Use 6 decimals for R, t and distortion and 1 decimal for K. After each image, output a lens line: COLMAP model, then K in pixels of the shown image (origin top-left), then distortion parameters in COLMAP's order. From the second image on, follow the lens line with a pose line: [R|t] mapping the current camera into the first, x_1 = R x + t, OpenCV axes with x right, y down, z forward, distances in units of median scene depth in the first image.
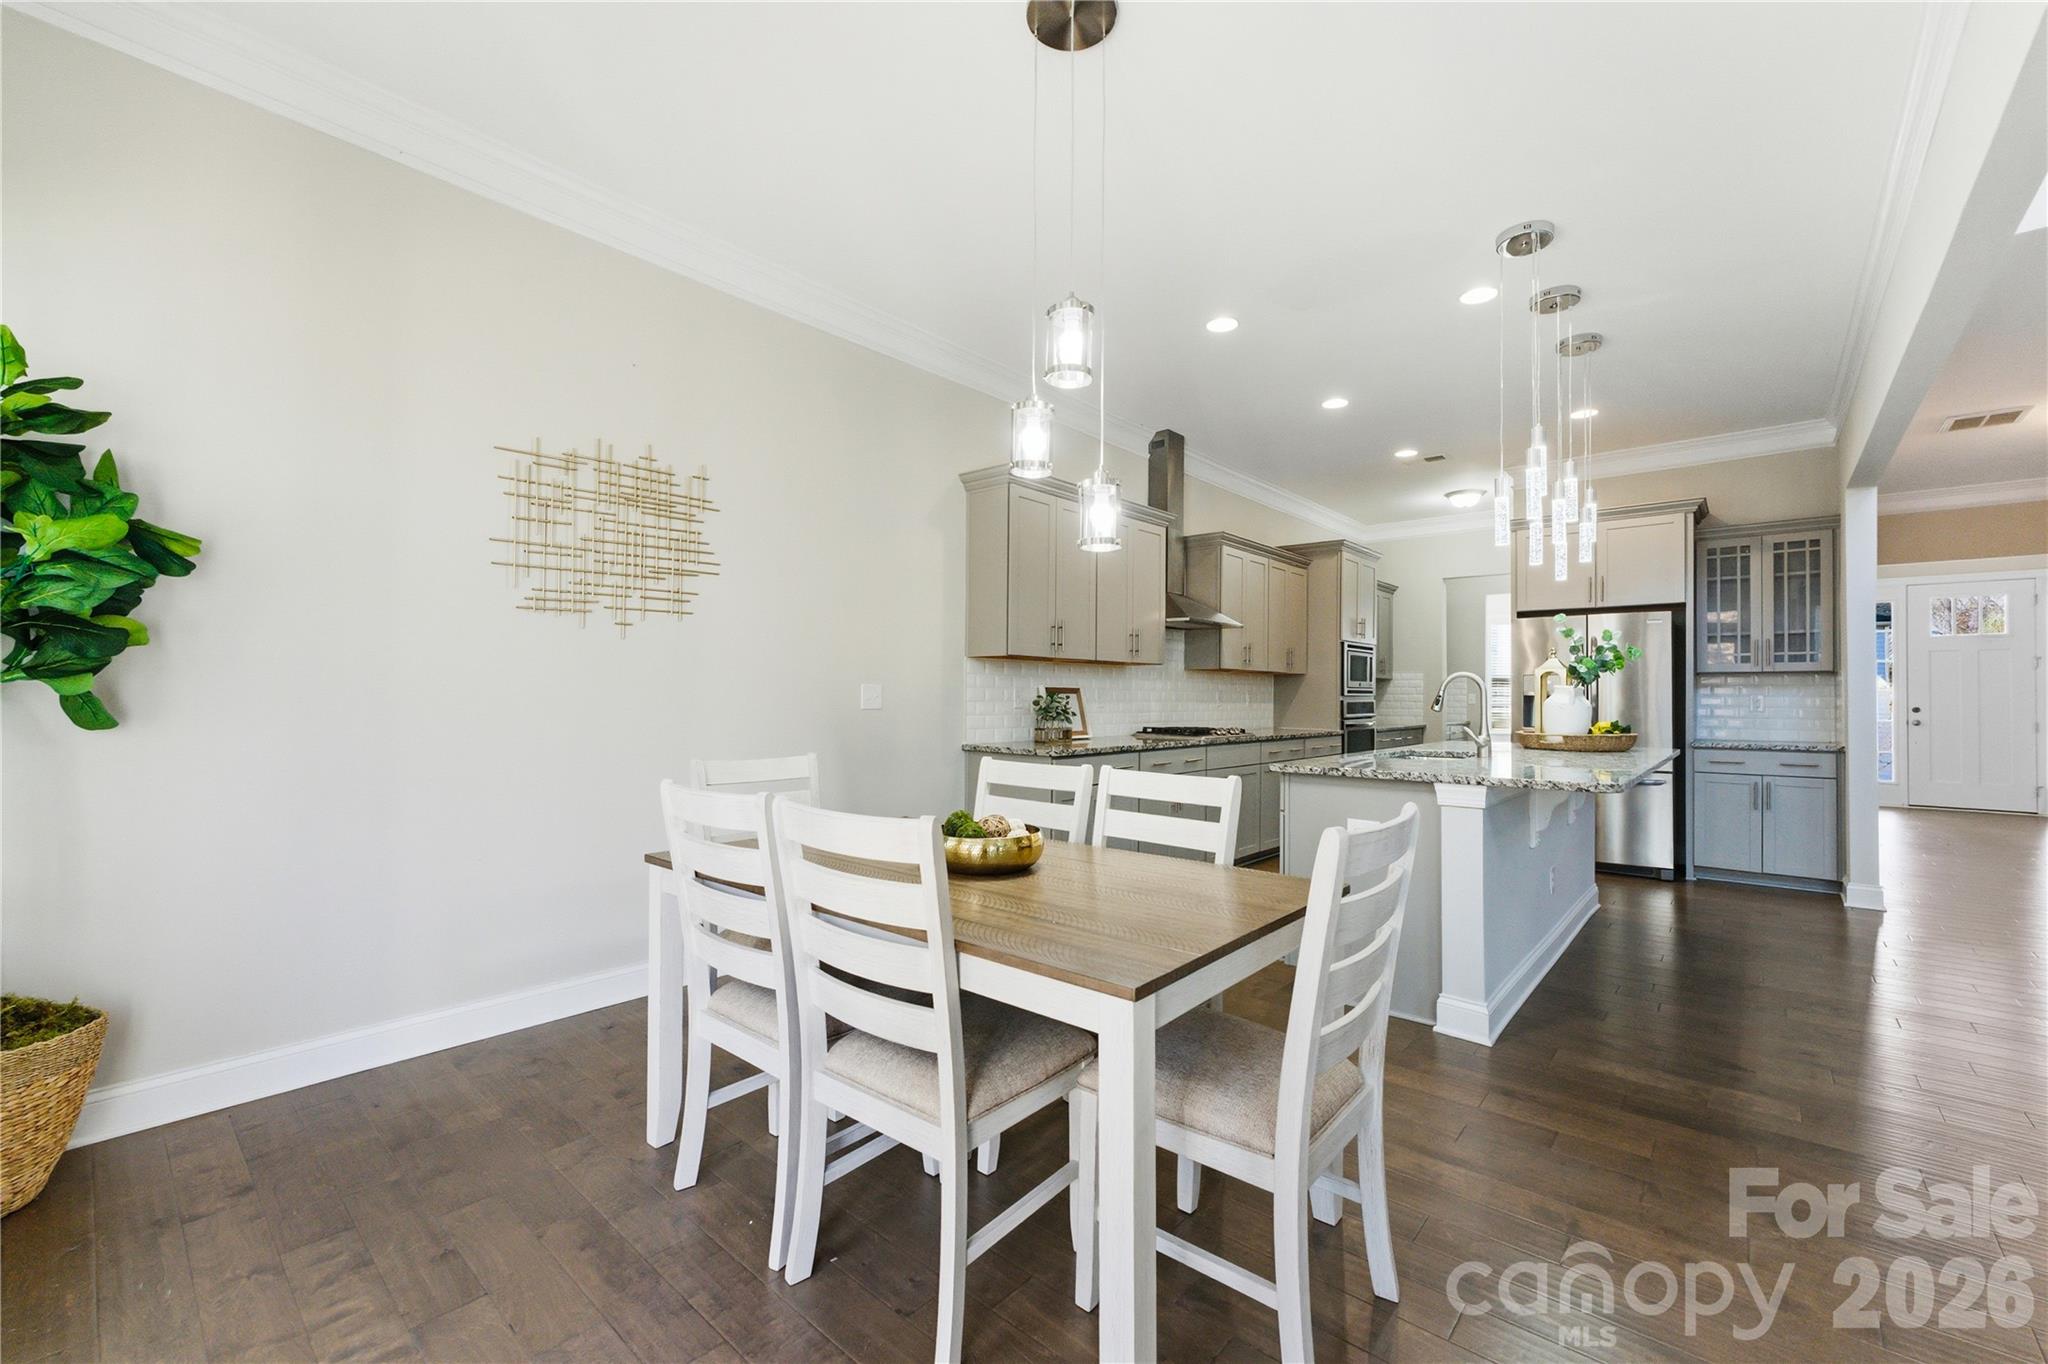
lens RADIAL K [[833.2, 0, 1015.7], [0, 833.2, 680.7], [0, 0, 1]] dist [-0.001179, 0.001413]
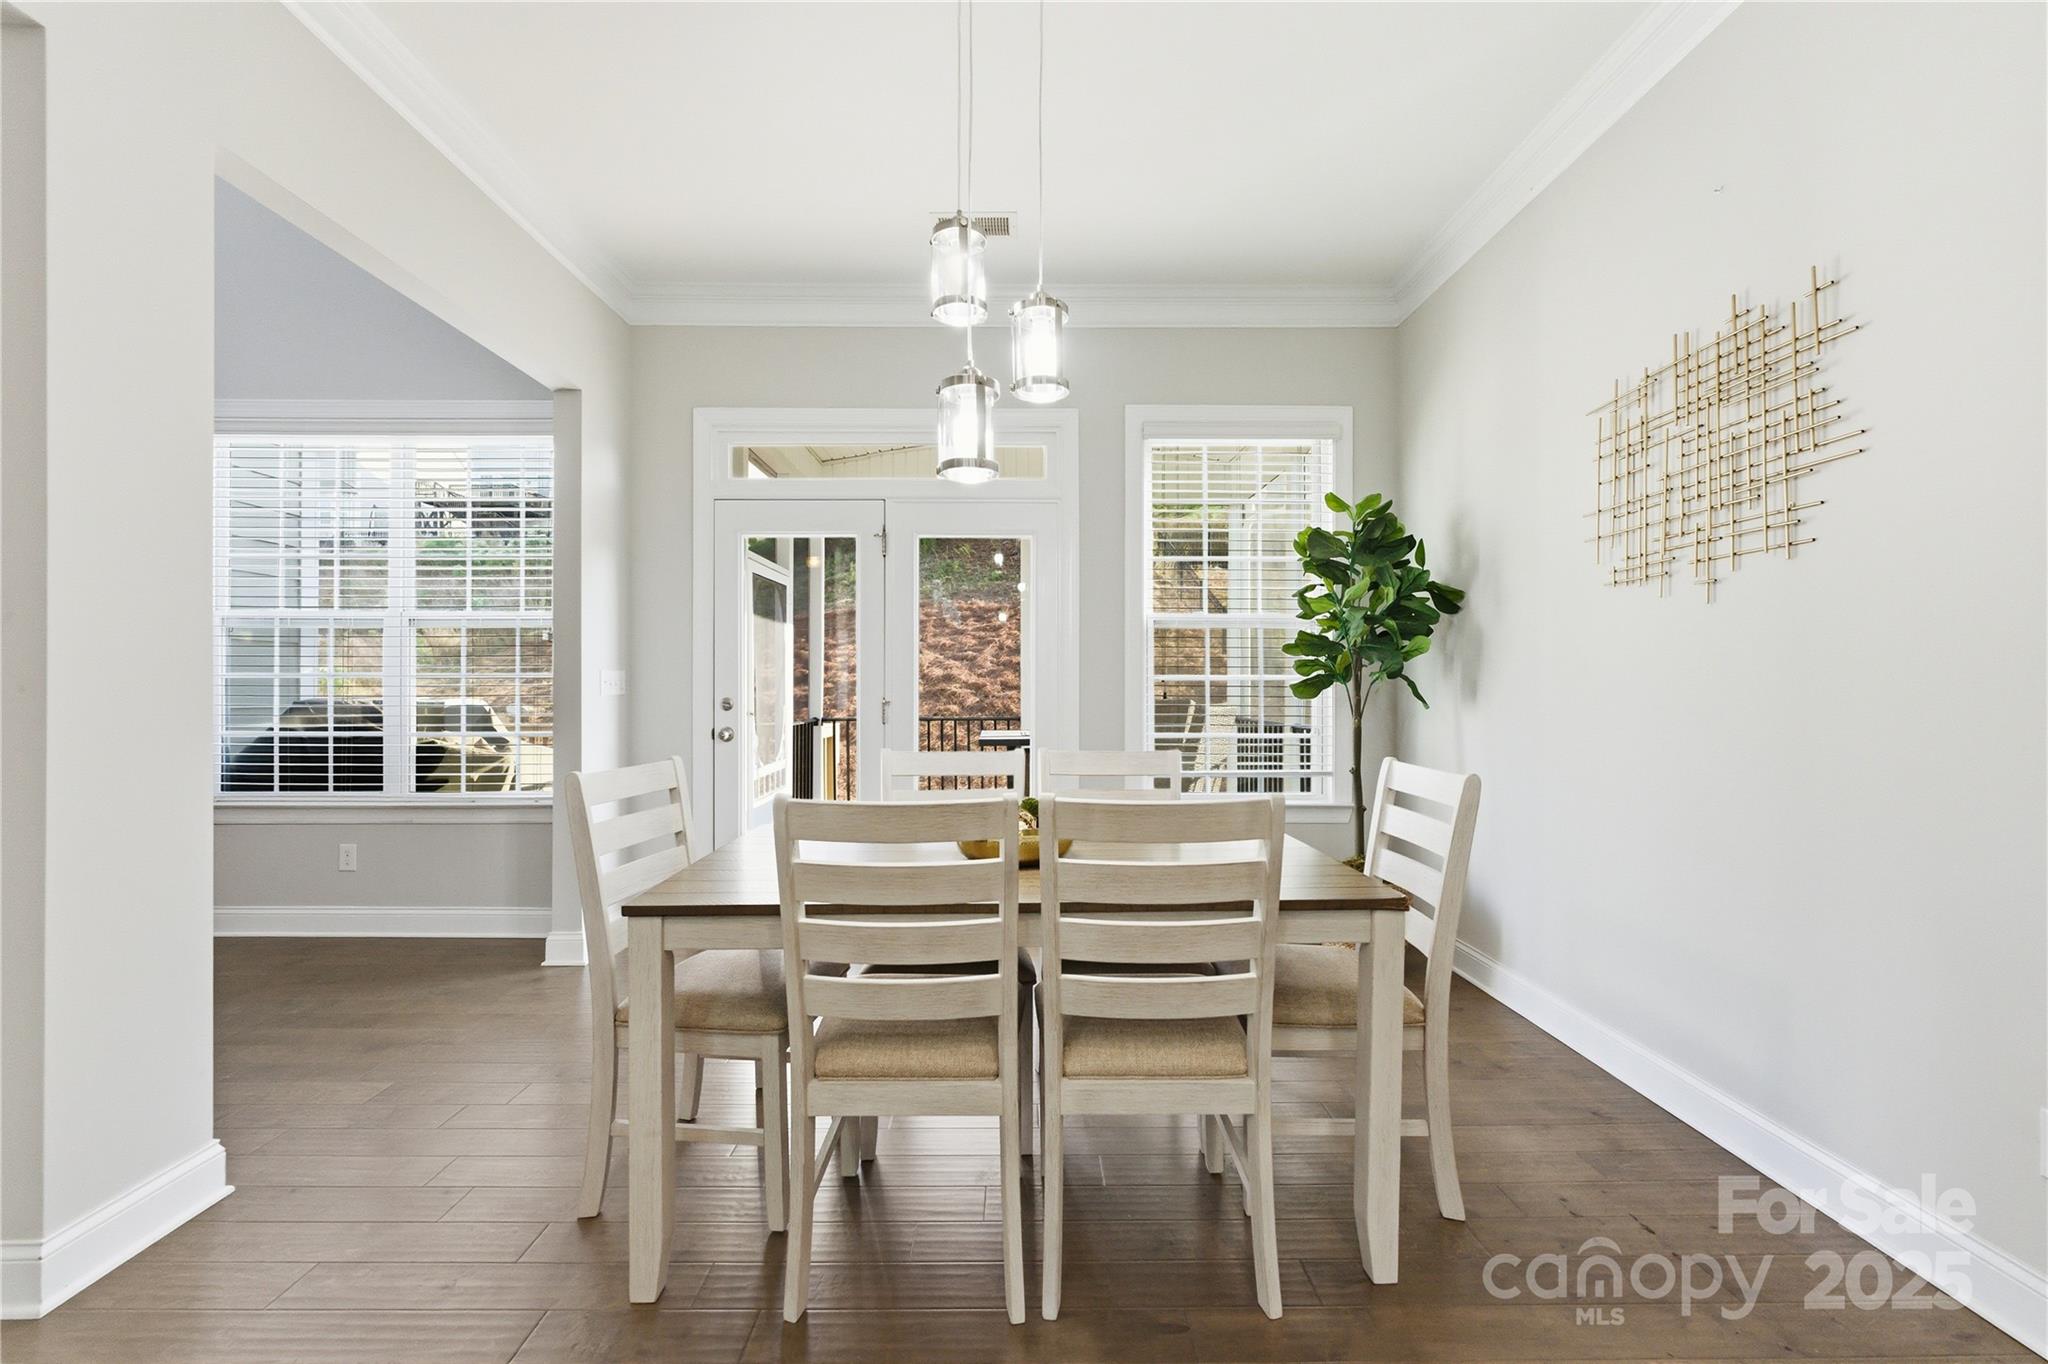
lens RADIAL K [[833.2, 0, 1021.4], [0, 833.2, 682.4], [0, 0, 1]] dist [-0.001179, 0.001413]
pose [[-0.741713, -0.012586, -0.670599, 0.234480], [0.004652, 0.999703, -0.023907, 0.016030], [0.670701, -0.020852, -0.741435, 0.662787]]
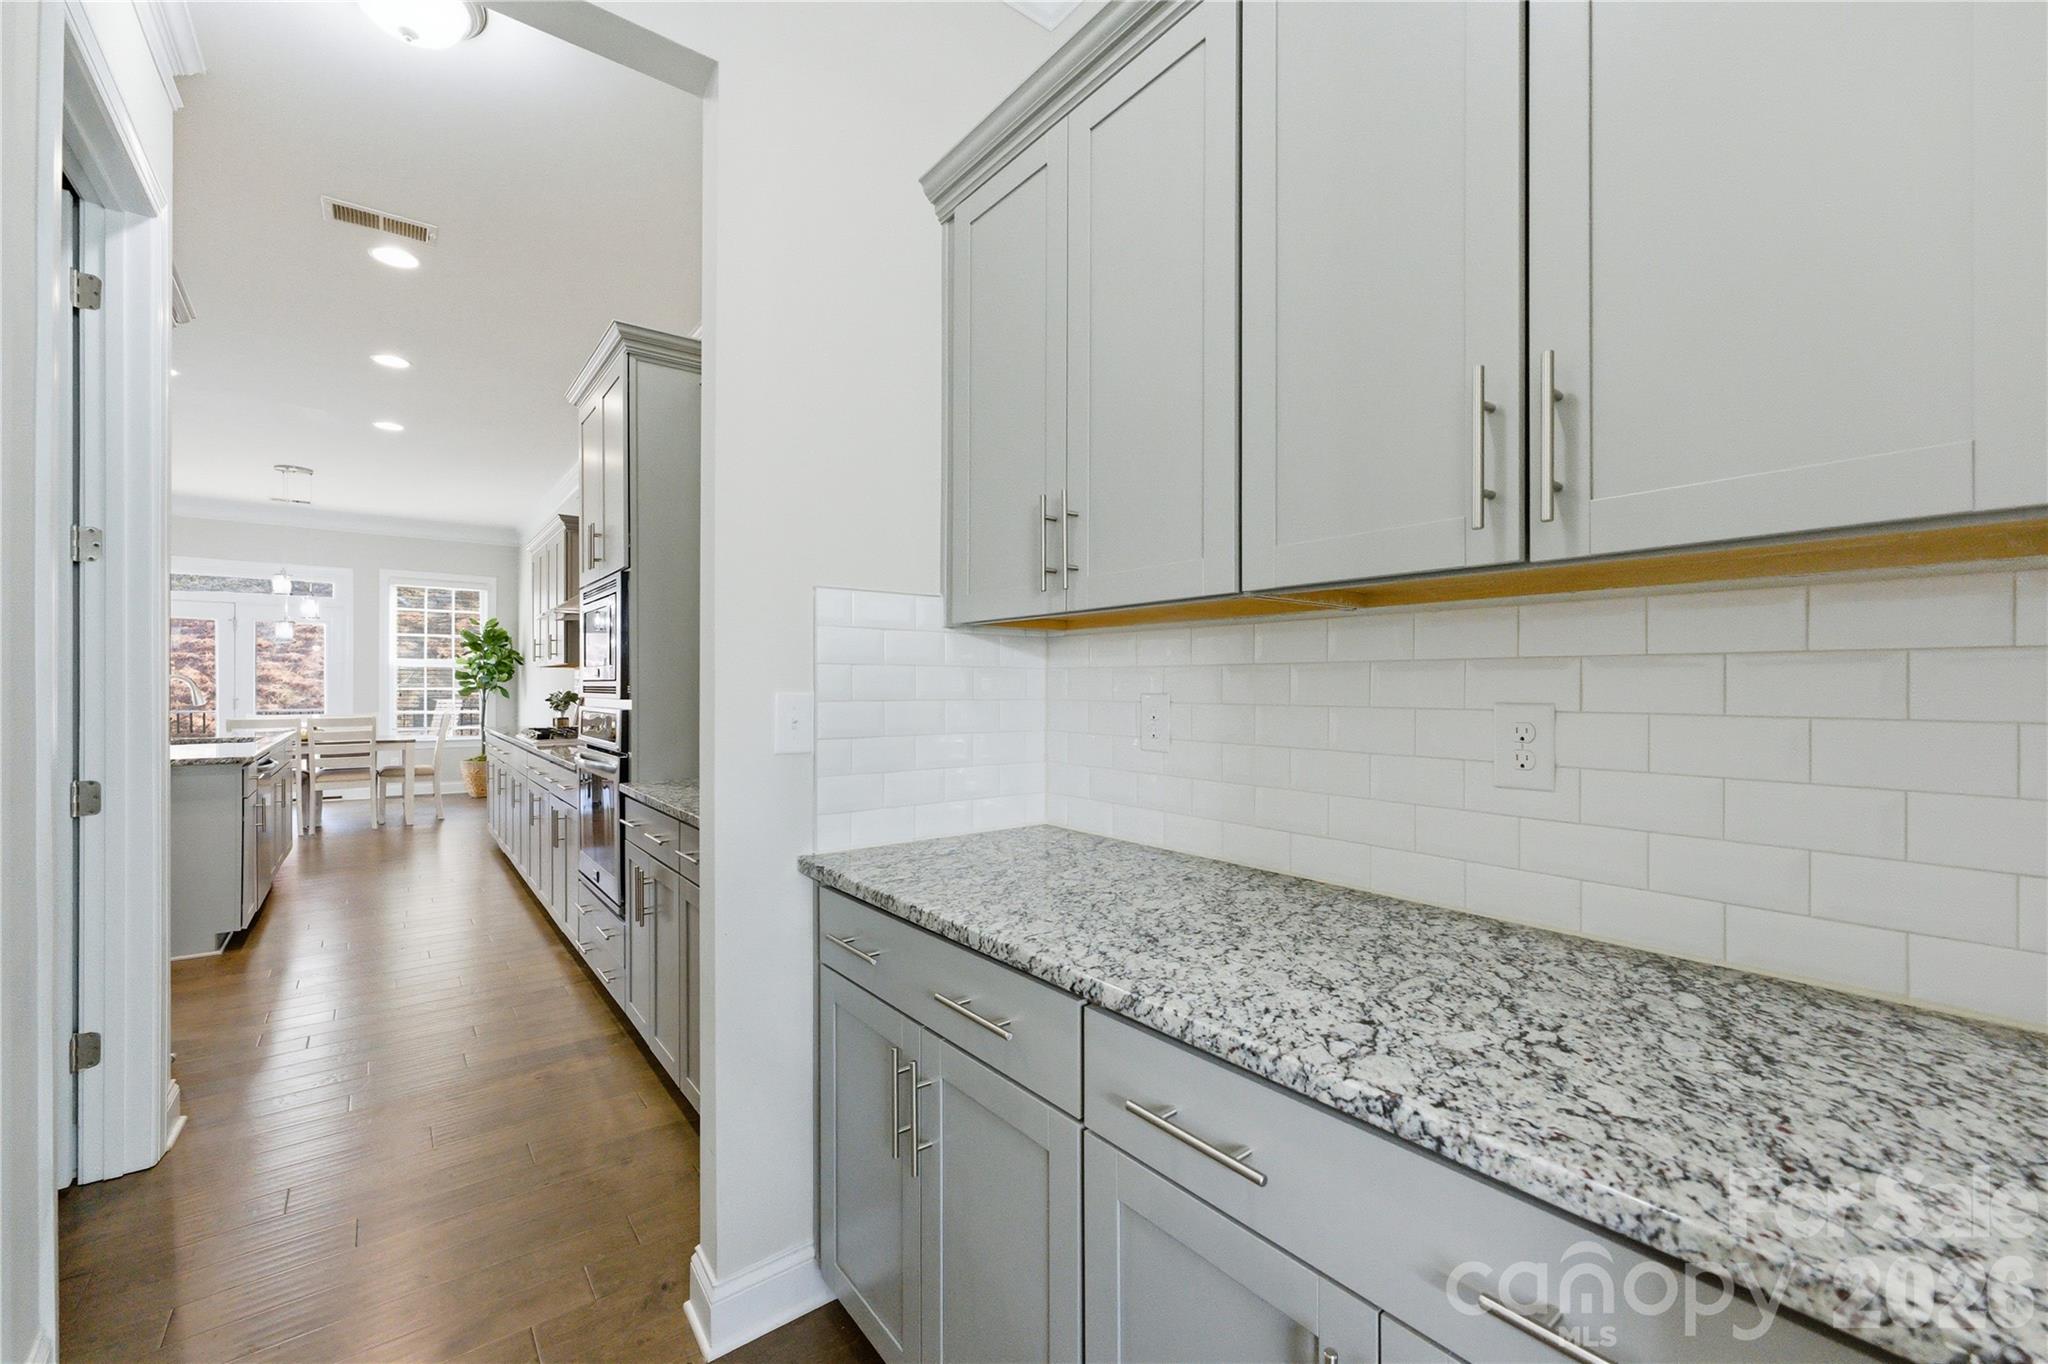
lens RADIAL K [[833.2, 0, 1040.8], [0, 833.2, 693.3], [0, 0, 1]] dist [-0.001179, 0.001413]
pose [[-0.167504, -0.001272, -0.985871, 1.097786], [0.011552, 0.999928, -0.003252, 0.027740], [0.985804, -0.011933, -0.167477, 1.760619]]
